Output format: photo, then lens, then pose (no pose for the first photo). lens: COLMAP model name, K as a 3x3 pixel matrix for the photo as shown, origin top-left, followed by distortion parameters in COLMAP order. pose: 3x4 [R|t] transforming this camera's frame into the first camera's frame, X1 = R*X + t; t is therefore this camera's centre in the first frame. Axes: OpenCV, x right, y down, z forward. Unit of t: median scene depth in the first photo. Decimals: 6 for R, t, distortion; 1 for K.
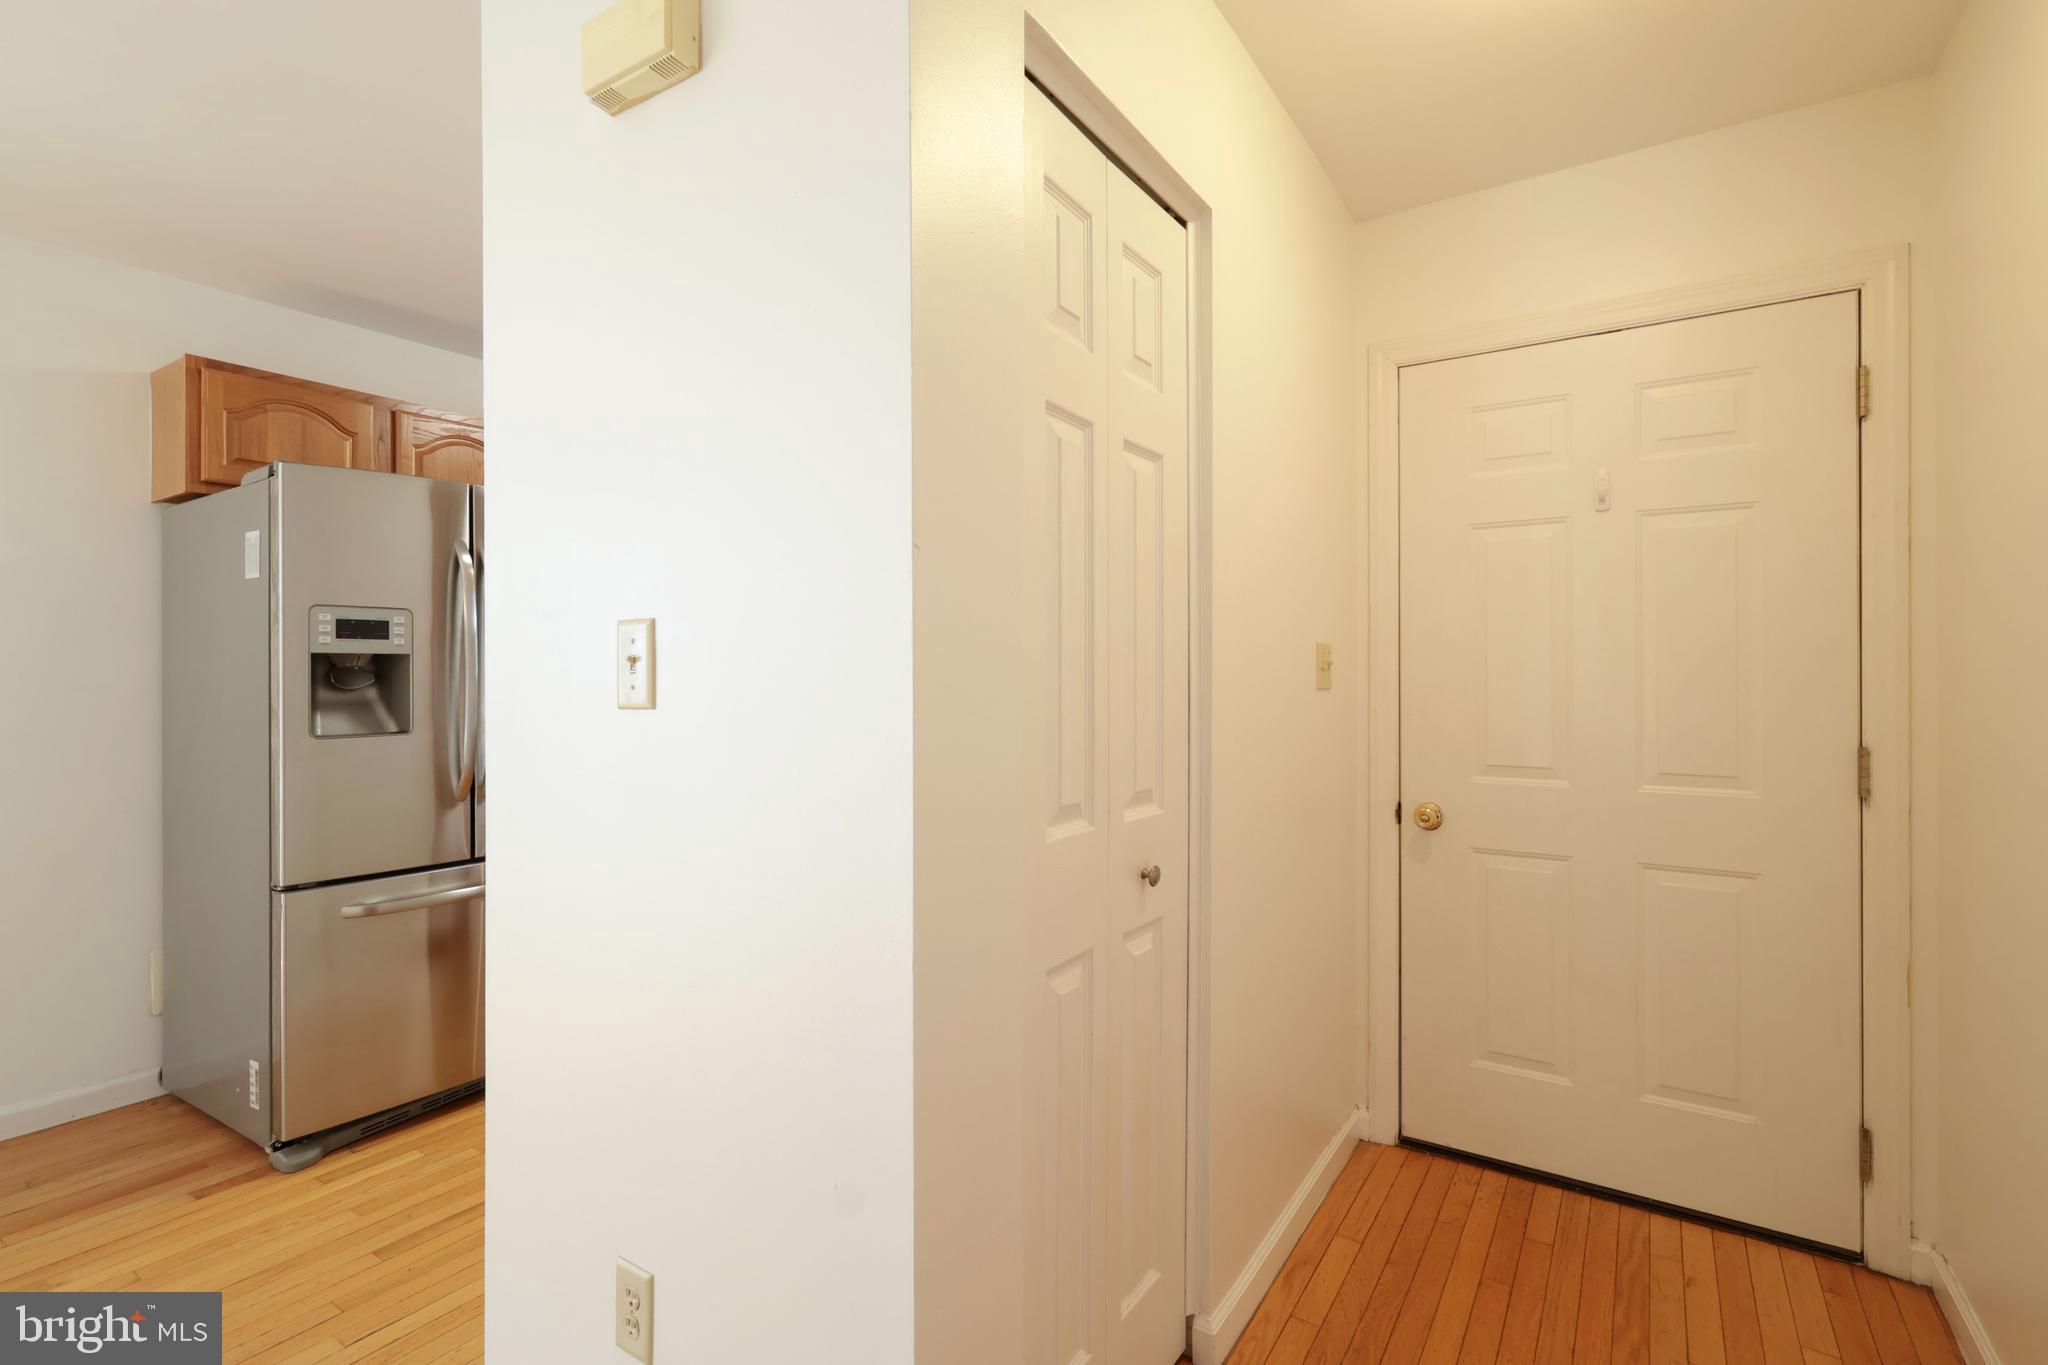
lens RADIAL K [[971.6, 0, 1005.2], [0, 971.6, 662.9], [0, 0, 1]] dist [-0.000291, 0.002807]
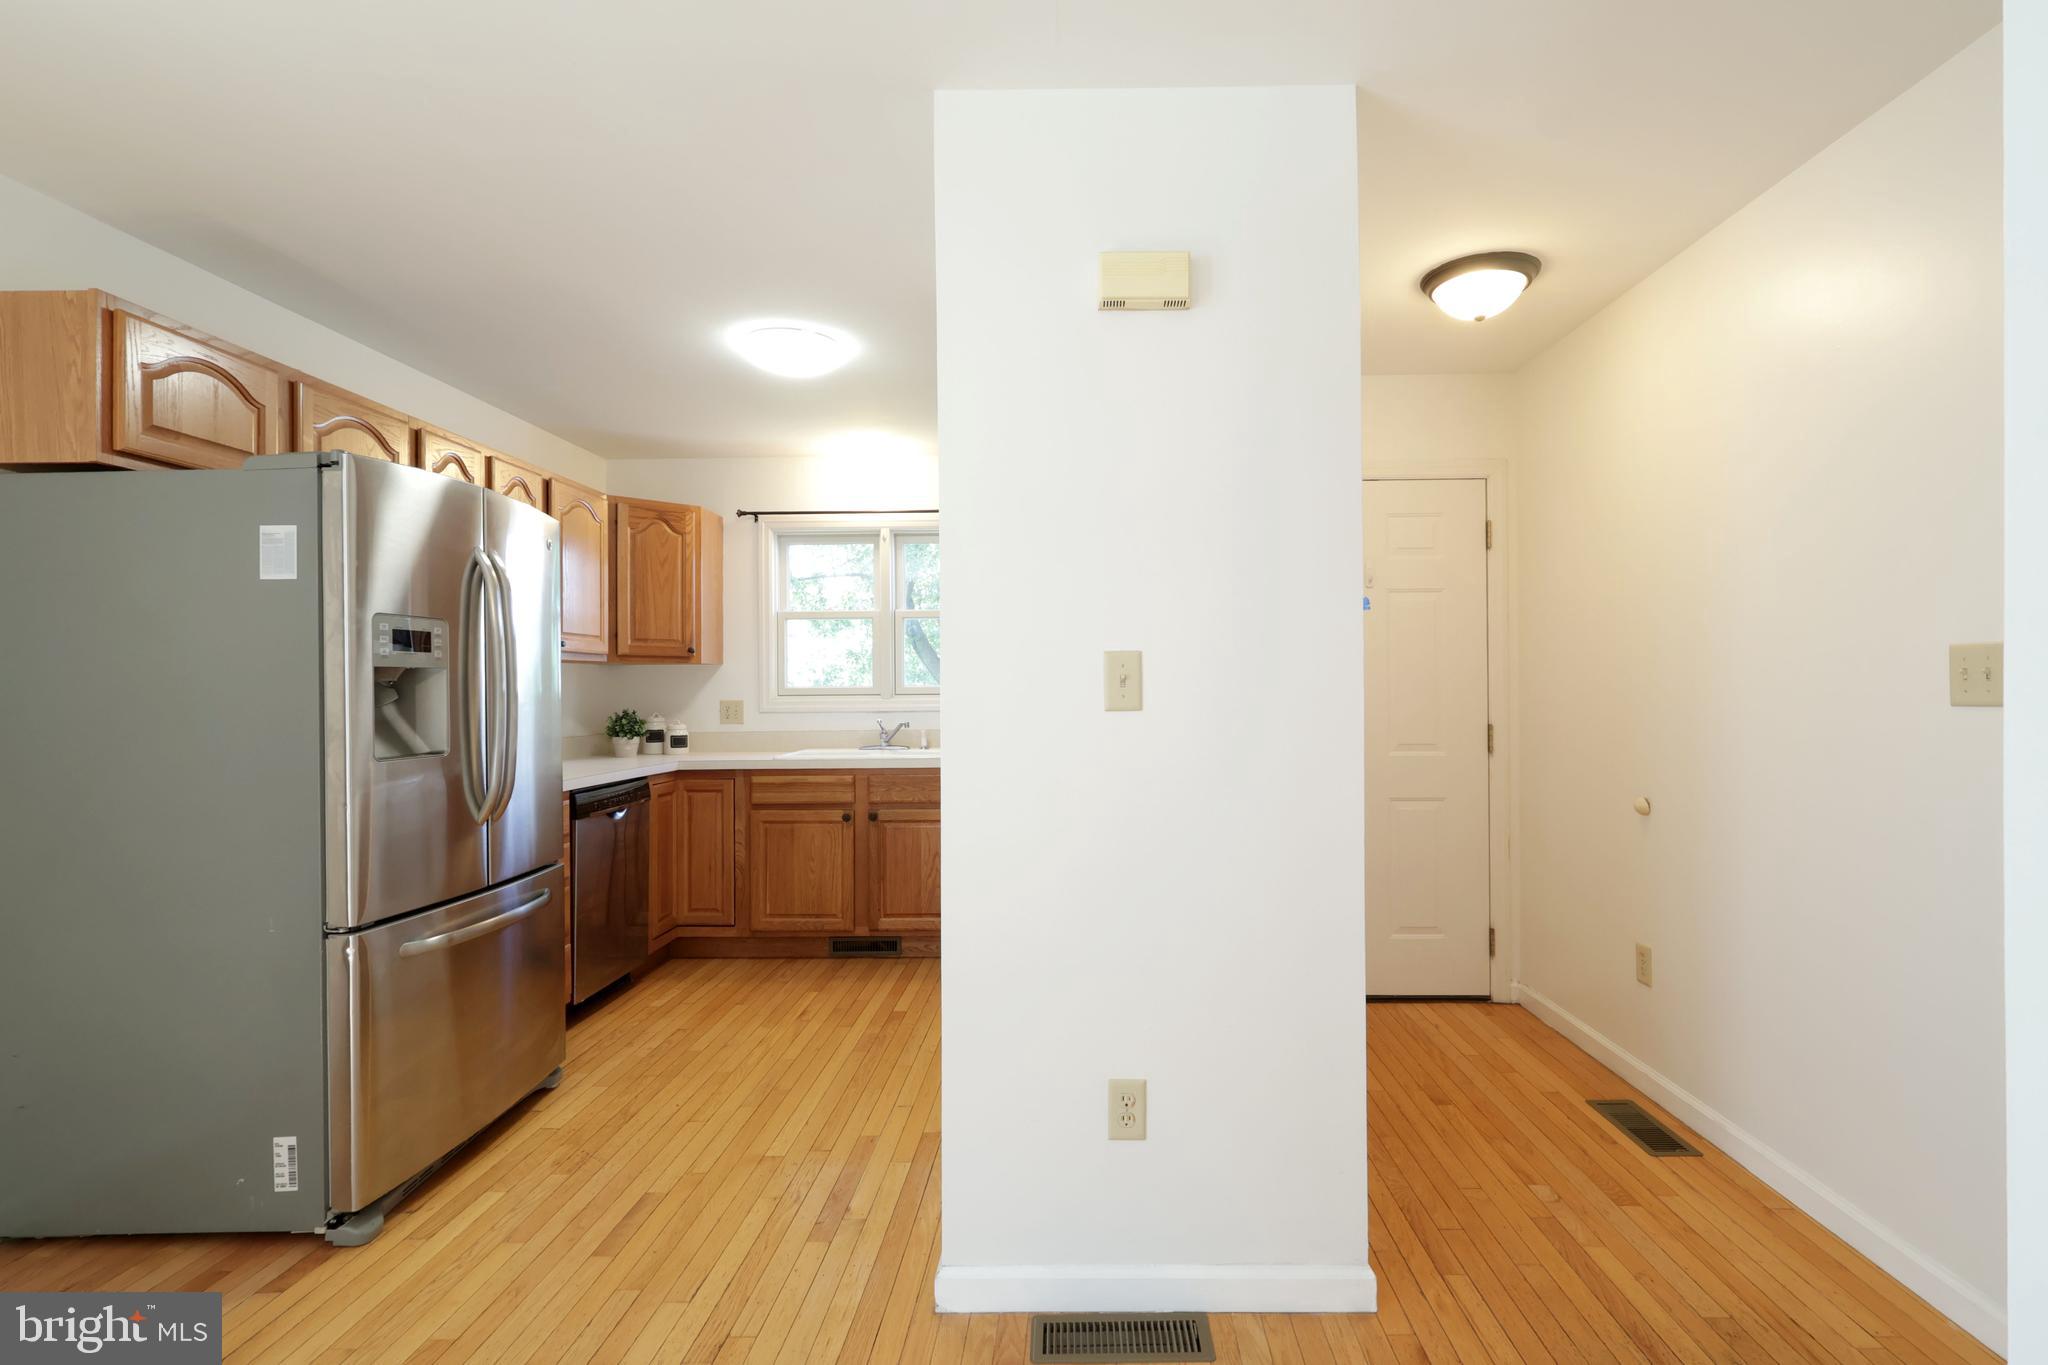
lens RADIAL K [[971.6, 0, 1077.7], [0, 971.6, 679.6], [0, 0, 1]] dist [-0.000291, 0.002807]
pose [[0.840498, 0.000456, 0.541814, -0.779832], [-0.001739, 0.999997, 0.001856, -0.001259], [-0.541811, -0.002502, 0.840496, -0.132213]]
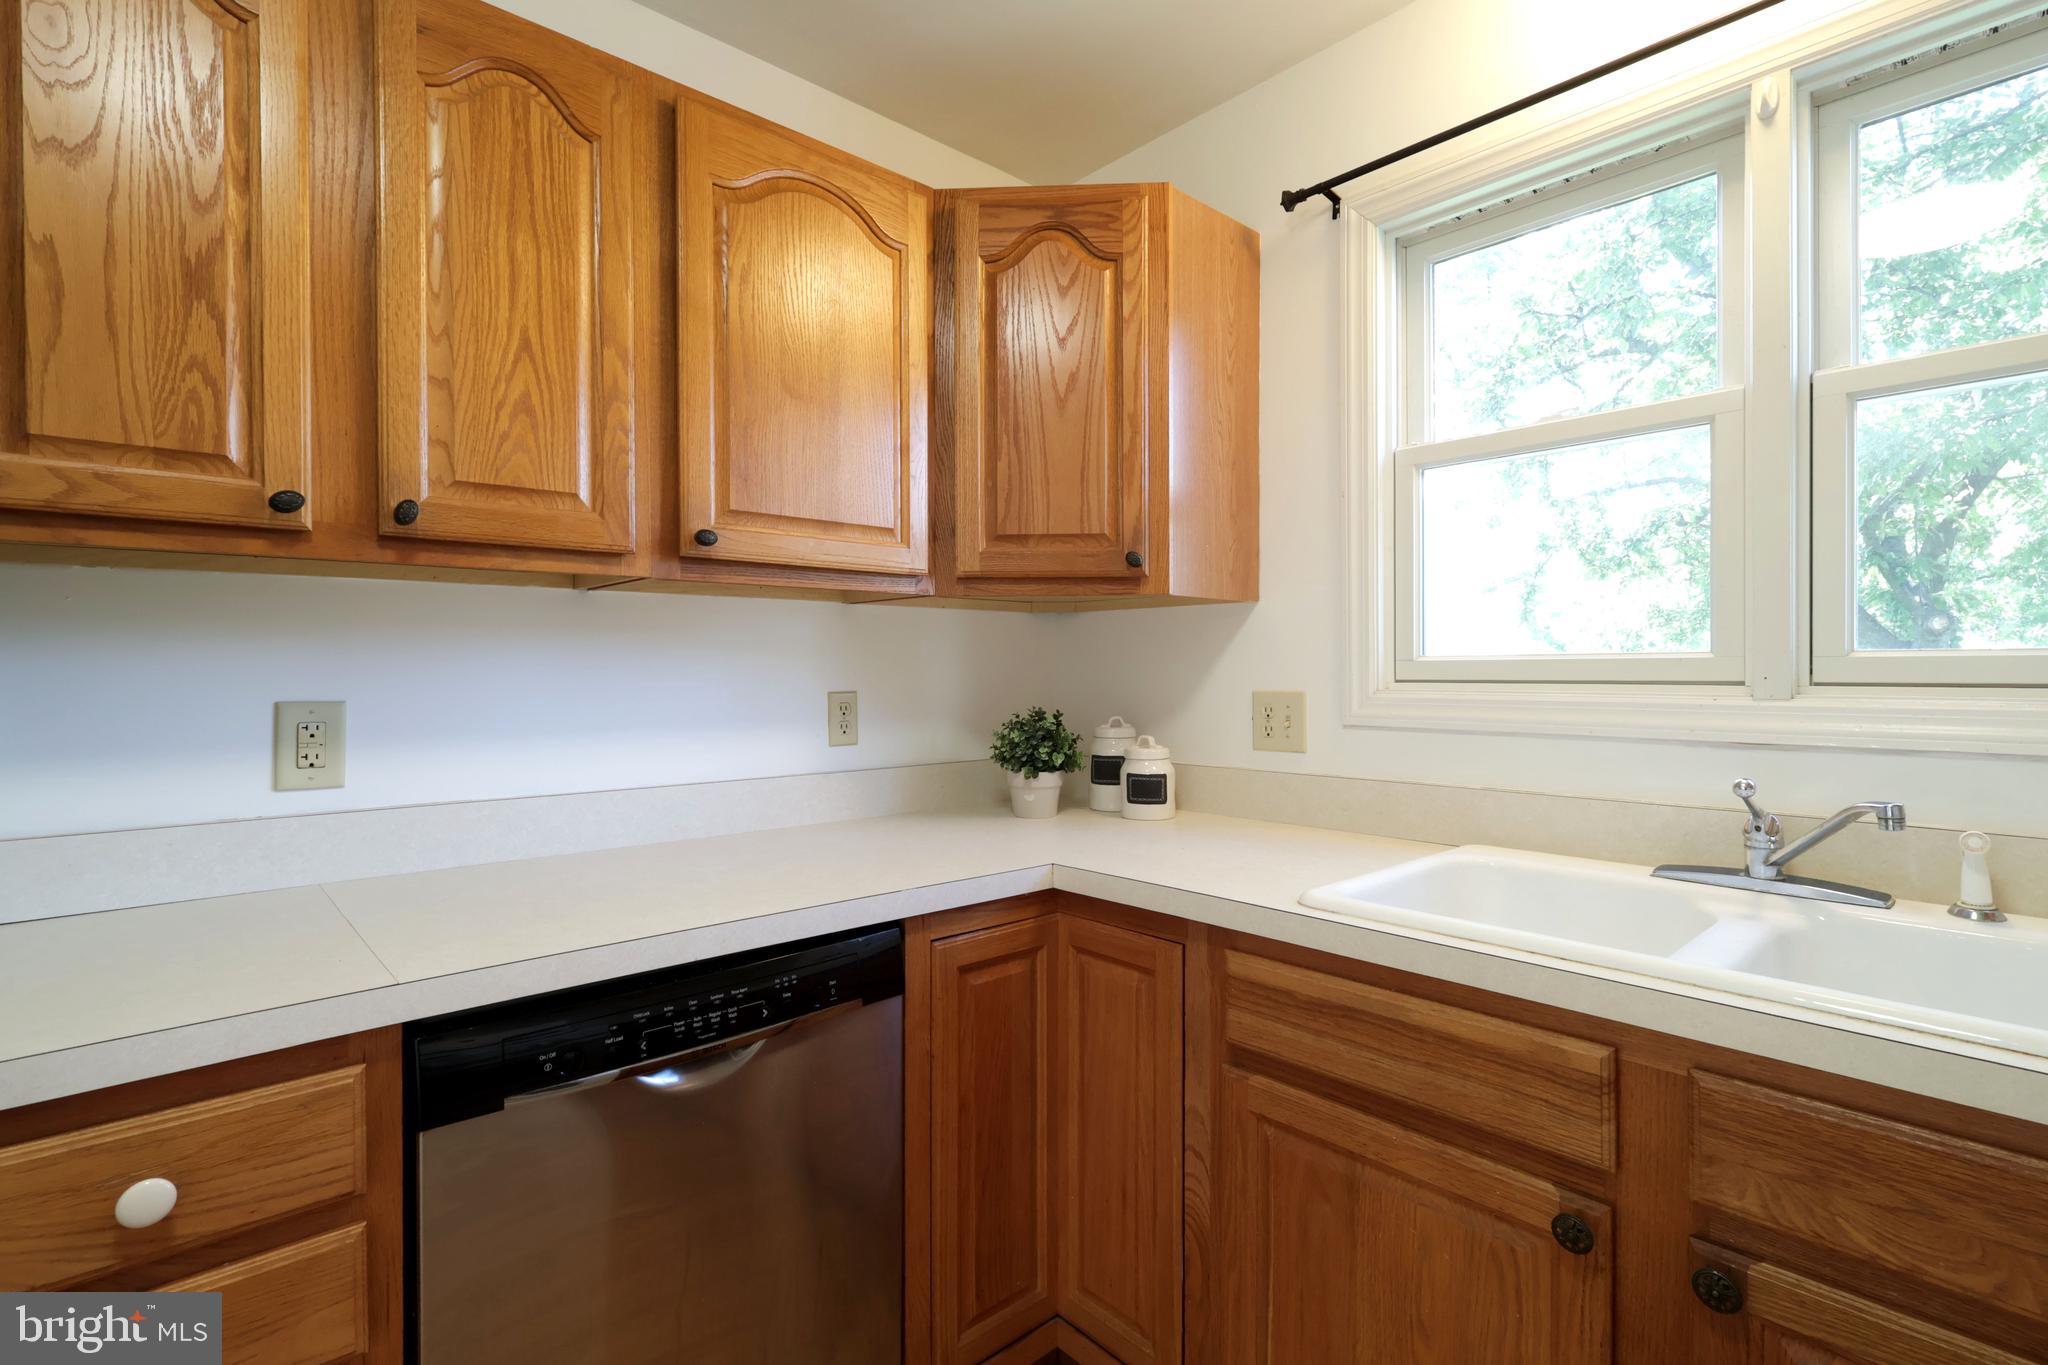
lens RADIAL K [[971.6, 0, 1009.8], [0, 971.6, 668.2], [0, 0, 1]] dist [-0.000291, 0.002807]
pose [[0.967130, 0.000097, -0.254283, -0.188755], [0.003269, 0.999913, 0.012814, 0.020900], [0.254262, -0.013224, 0.967045, 1.425238]]
